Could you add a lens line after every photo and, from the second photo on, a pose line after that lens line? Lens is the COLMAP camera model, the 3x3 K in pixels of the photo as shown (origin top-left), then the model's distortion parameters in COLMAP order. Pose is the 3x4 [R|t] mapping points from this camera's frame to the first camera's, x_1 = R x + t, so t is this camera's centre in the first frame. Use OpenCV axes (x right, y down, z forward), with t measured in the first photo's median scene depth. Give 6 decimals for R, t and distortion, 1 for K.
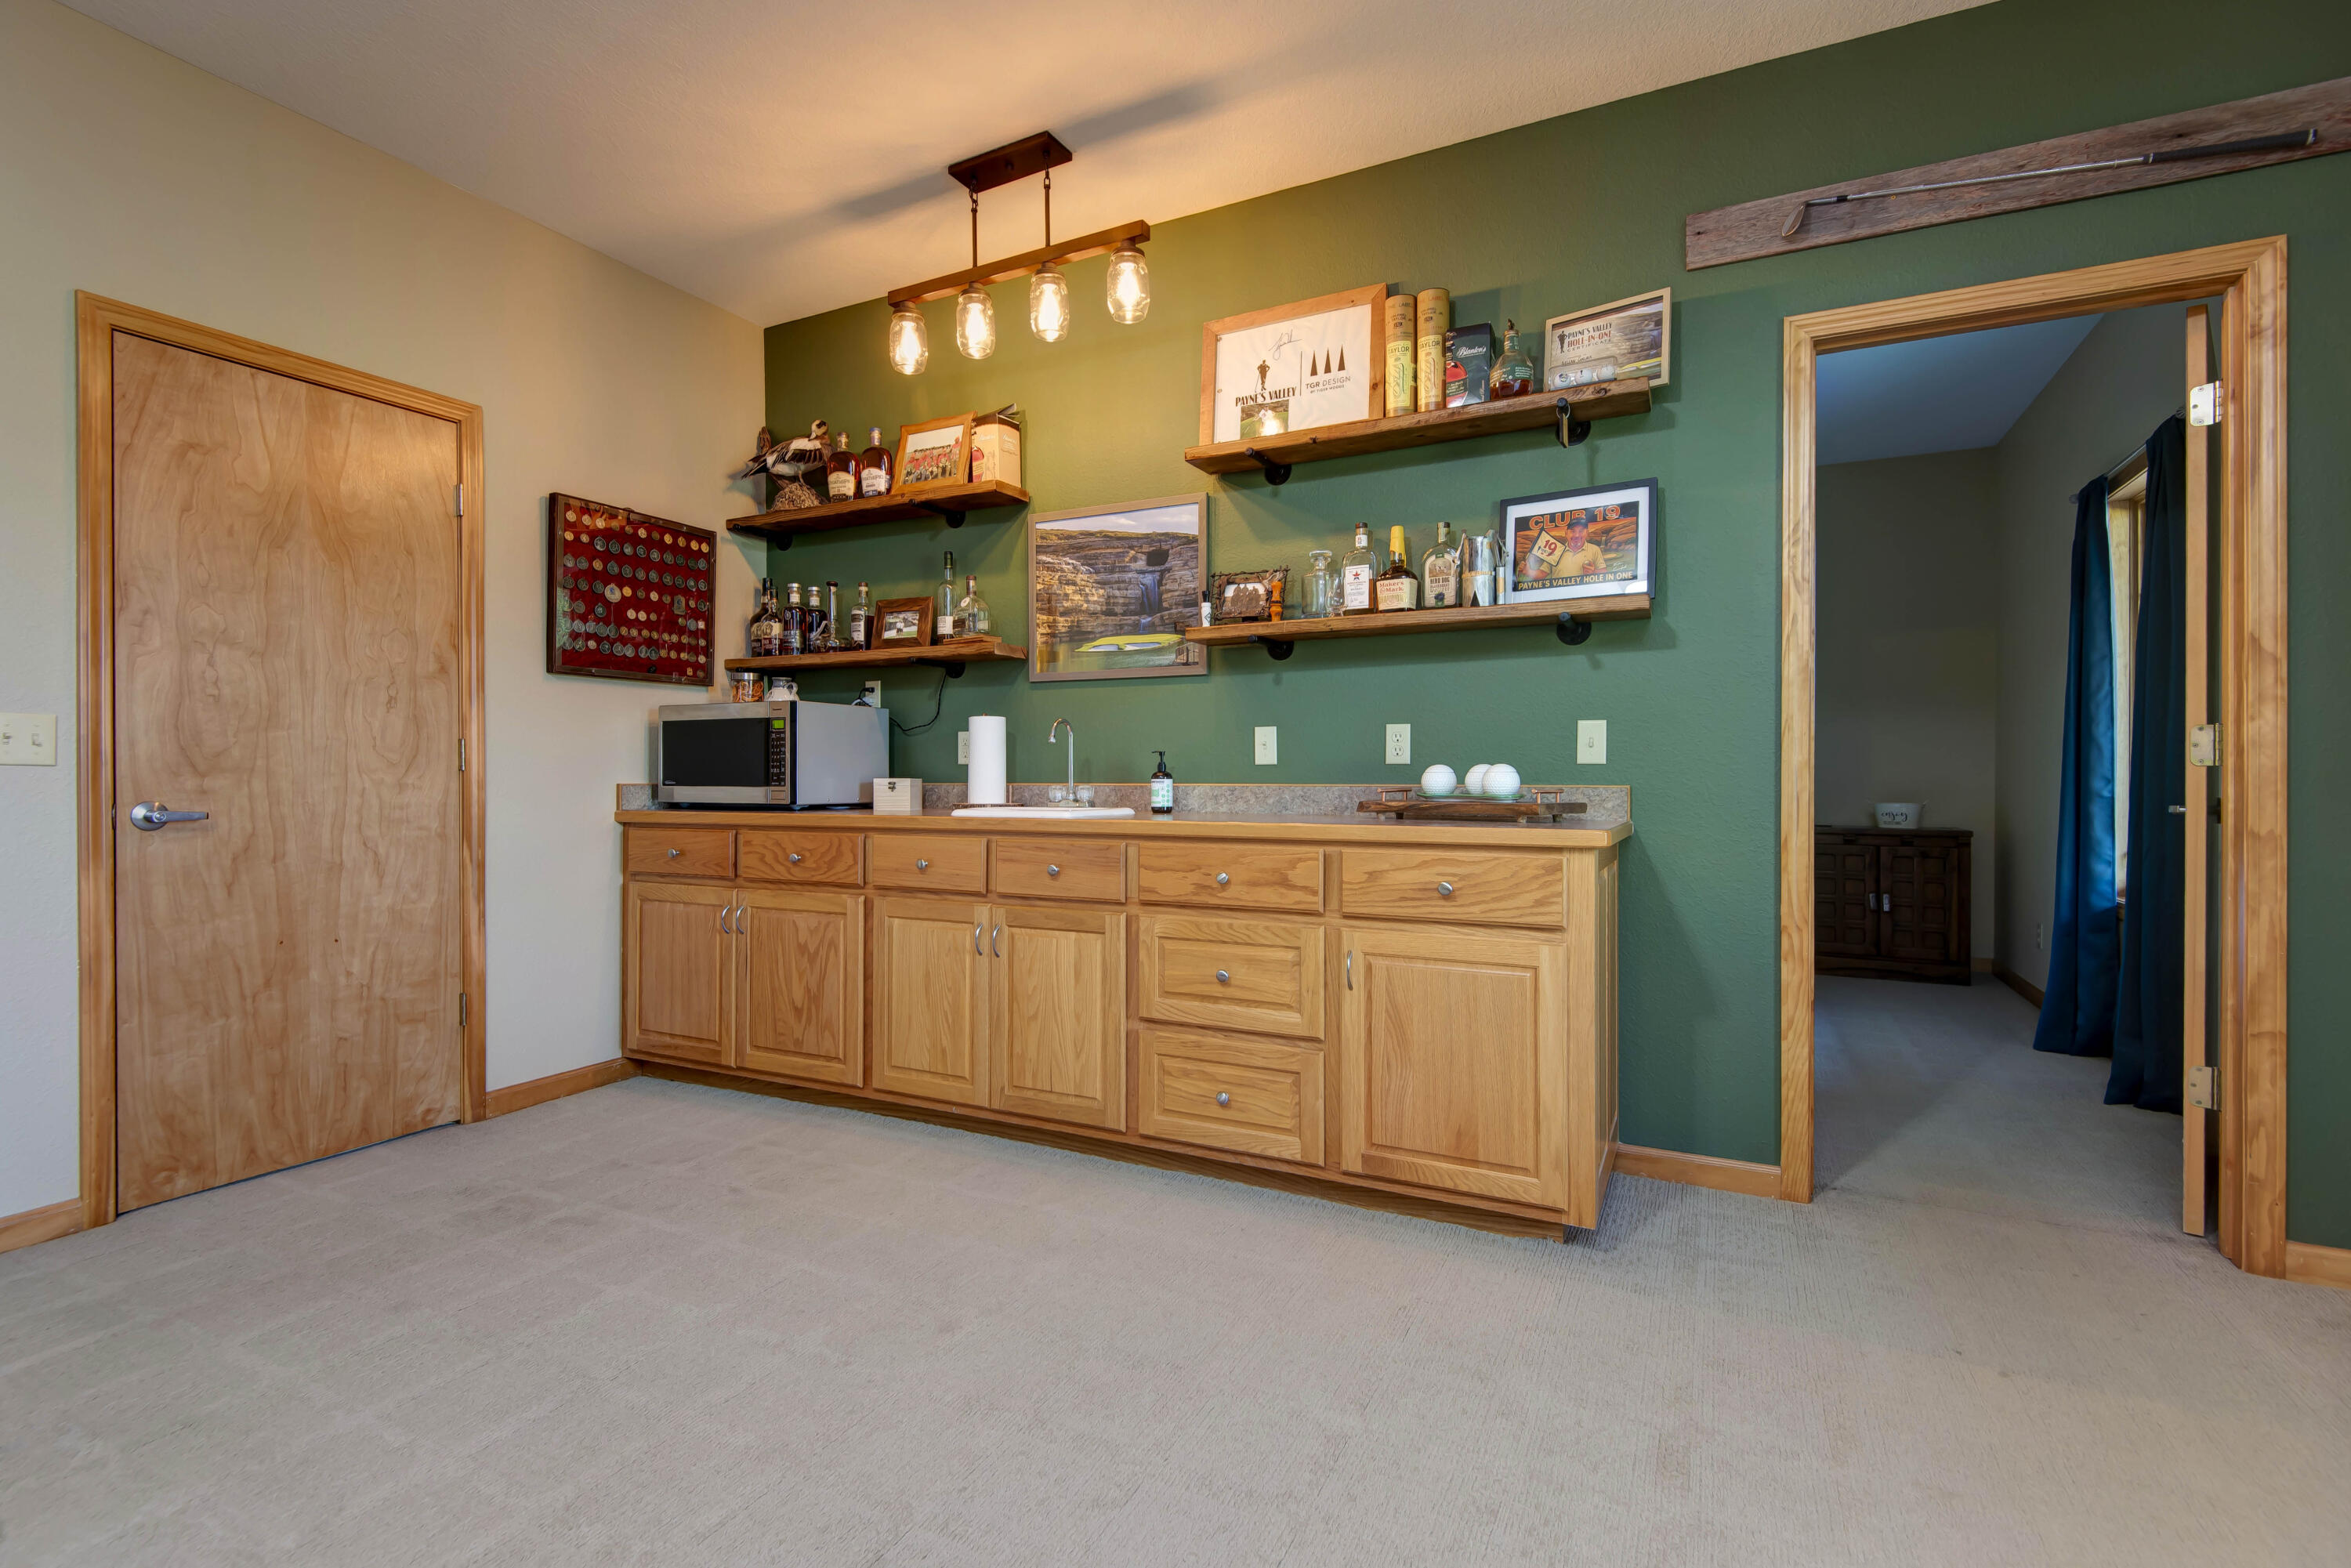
lens RADIAL K [[1071.3, 0, 1167.4], [0, 1071.3, 785.4], [0, 0, 1]] dist [0.030279, -0.022443]
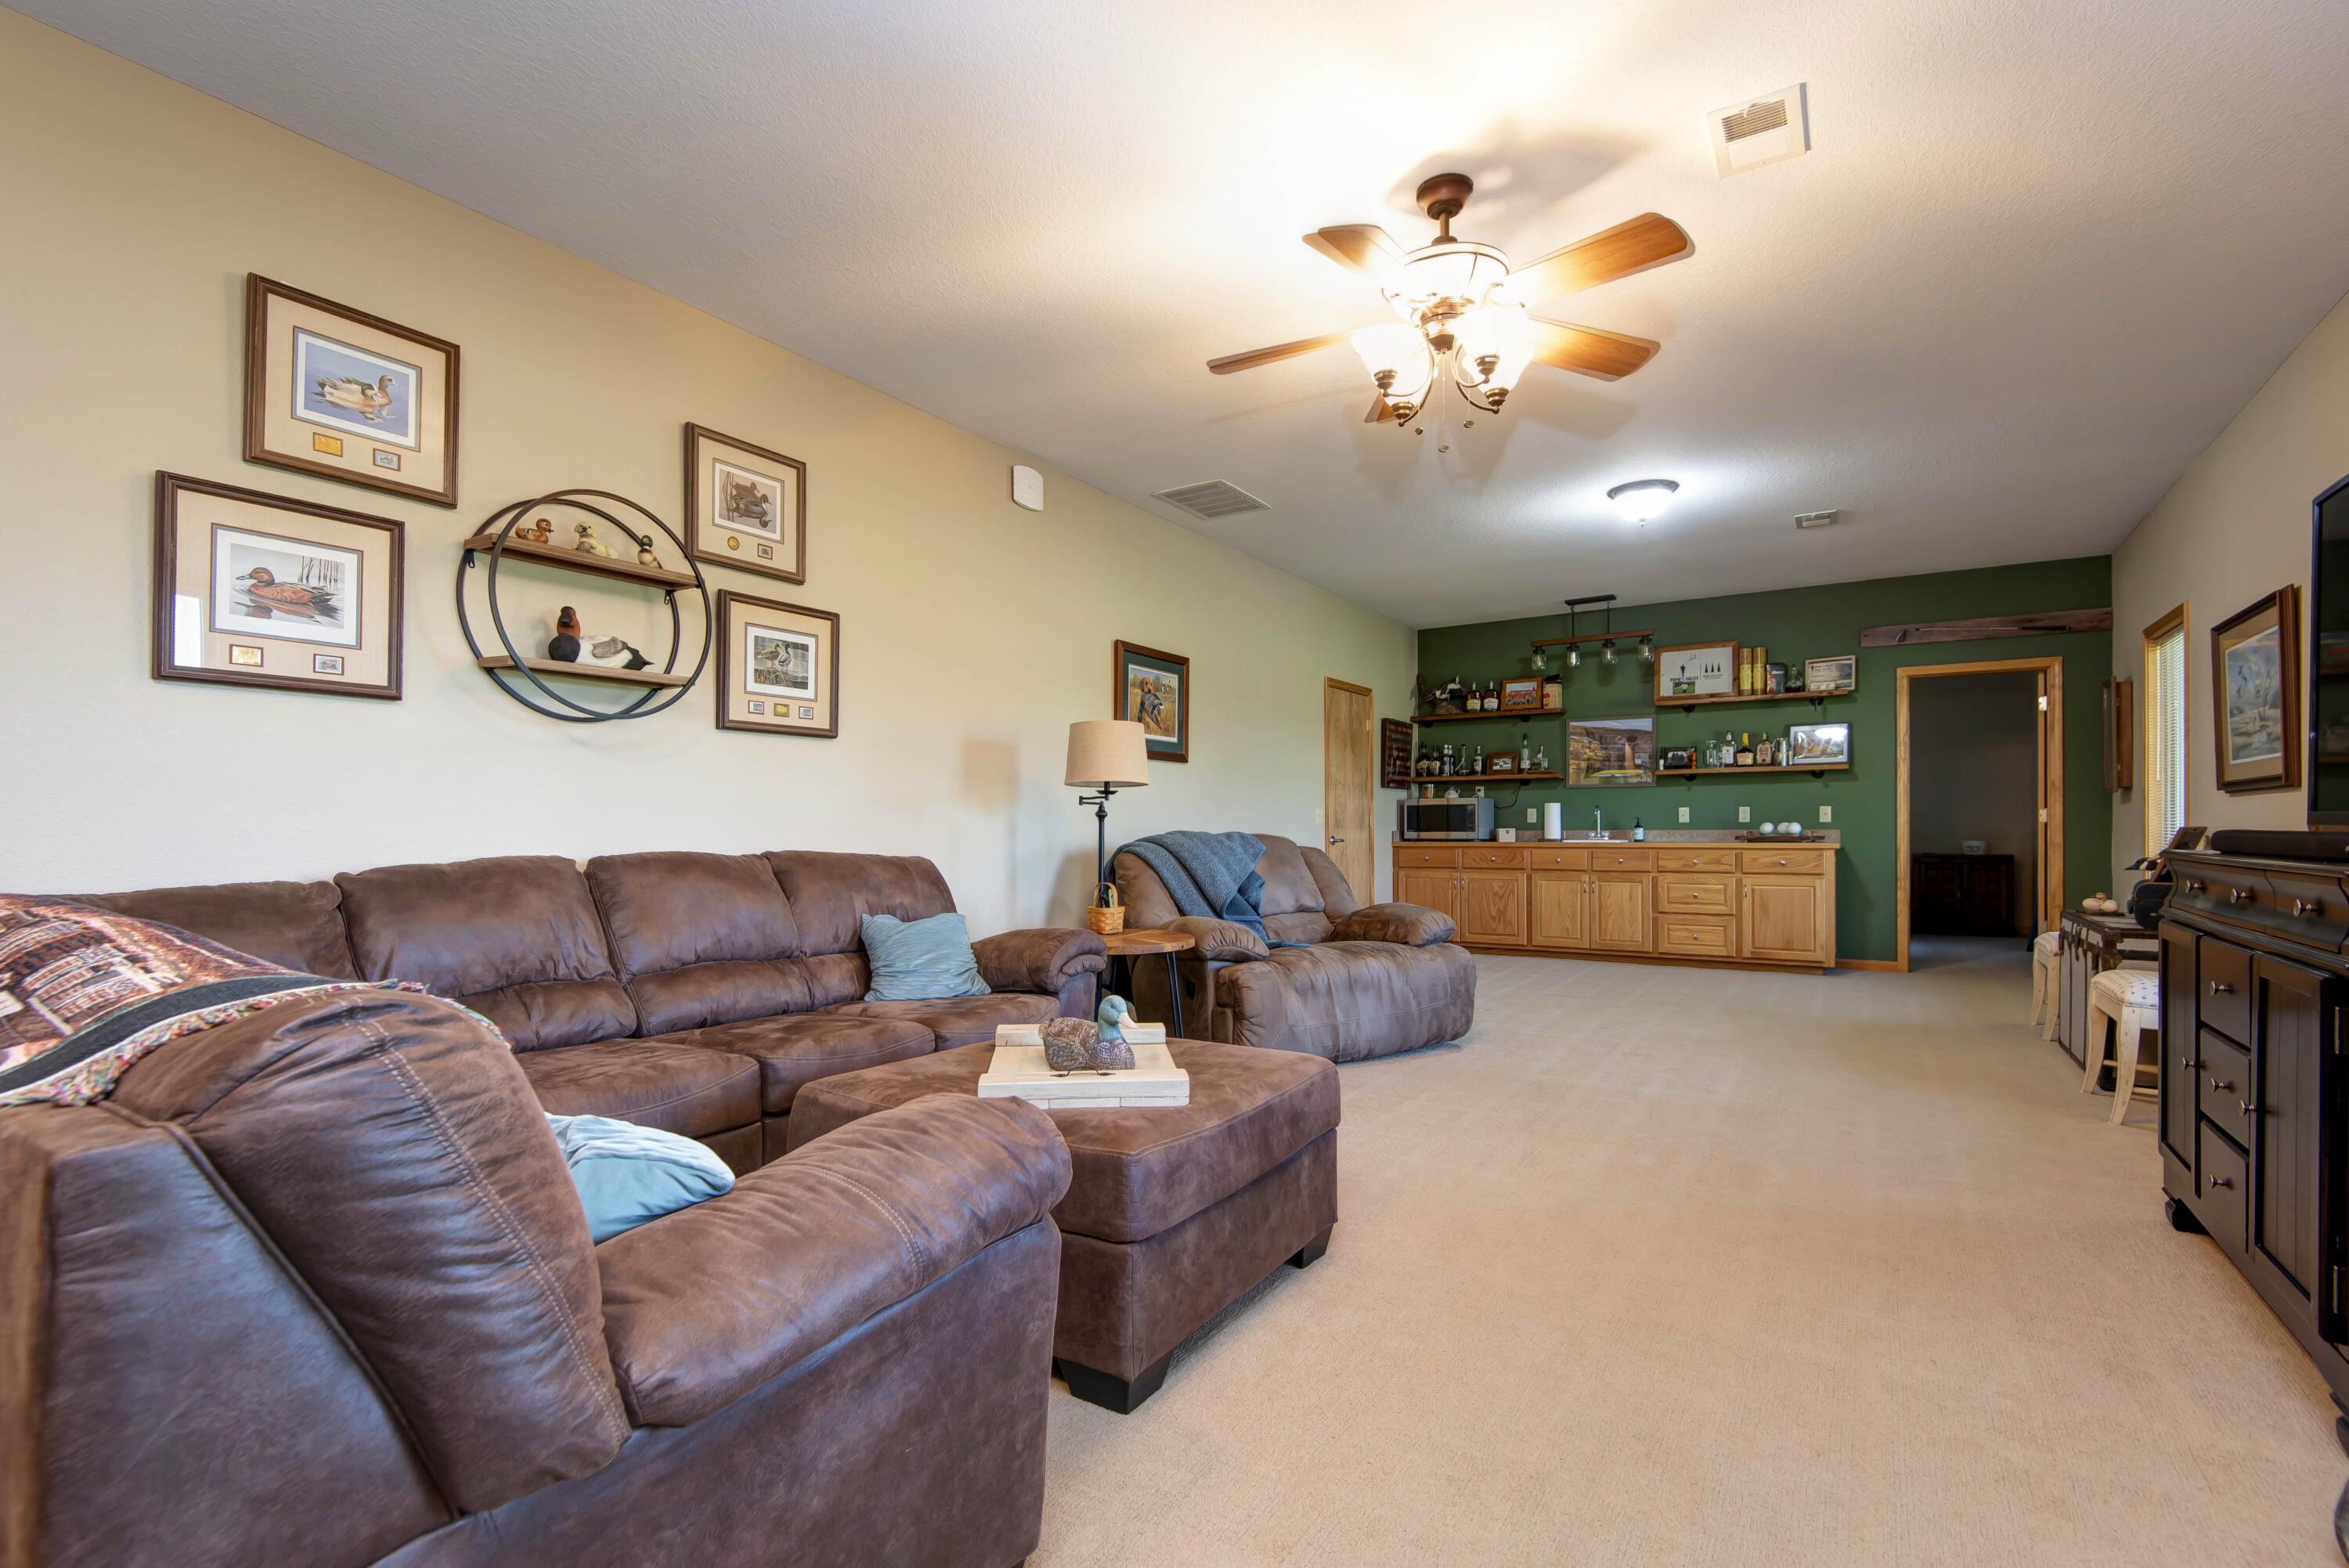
lens RADIAL K [[1038.6, 0, 1167.6], [0, 1038.6, 834.1], [0, 0, 1]] dist [0.026493, -0.032970]
pose [[0.993211, -0.002829, -0.116295, -0.910746], [0.002419, 0.999990, -0.003669, 0.015569], [0.116305, 0.003363, 0.993208, -1.742135]]
